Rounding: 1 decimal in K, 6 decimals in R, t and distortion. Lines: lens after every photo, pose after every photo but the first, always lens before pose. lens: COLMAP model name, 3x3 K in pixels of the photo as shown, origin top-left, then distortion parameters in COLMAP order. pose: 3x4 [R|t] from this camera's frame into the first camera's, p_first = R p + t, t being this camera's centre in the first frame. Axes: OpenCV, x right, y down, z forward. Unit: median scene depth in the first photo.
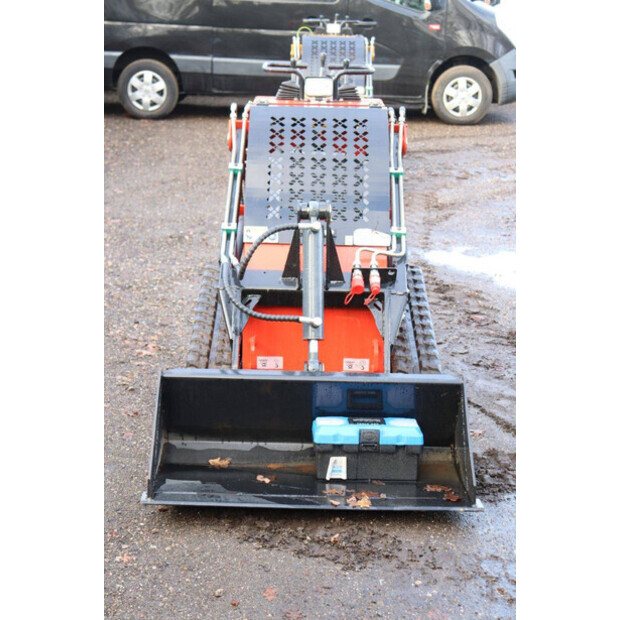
lens RADIAL K [[1122.0, 0, 310.3], [0, 1122.0, 308.7], [0, 0, 1]] dist [0.222049, 0.000000]
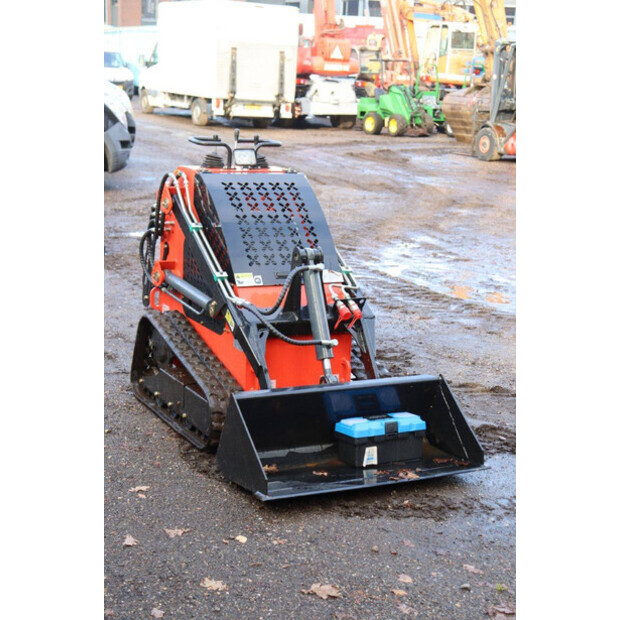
lens RADIAL K [[1122.0, 0, 312.1], [0, 1122.0, 309.6], [0, 0, 1]] dist [0.222049, 0.000000]
pose [[0.889276, -0.079677, 0.450376, -0.543648], [0.105700, 0.993854, -0.032881, 0.012654], [-0.444989, 0.076845, 0.892233, -0.095409]]
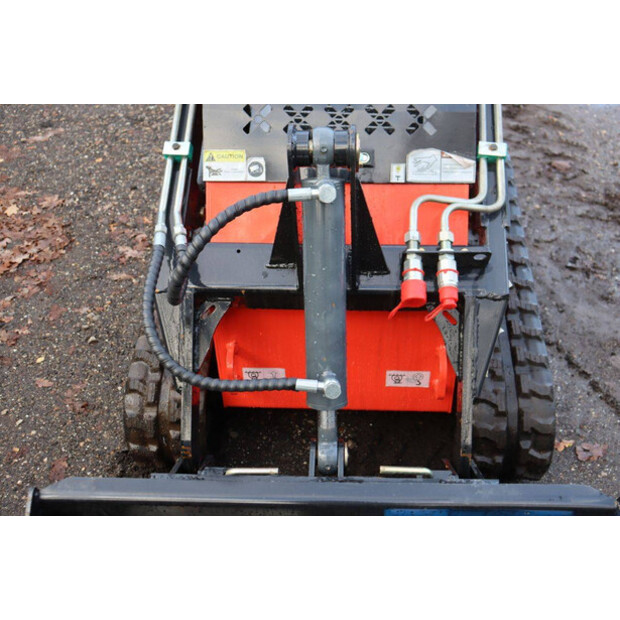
lens RADIAL K [[743.7, 0, 305.3], [0, 743.7, 308.5], [0, 0, 1]] dist [0.001667, 0.000000]
pose [[0.996022, -0.000821, -0.089100, 0.023036], [0.033451, 0.930261, 0.365369, -0.136736], [0.082587, -0.366896, 0.926589, 0.669053]]
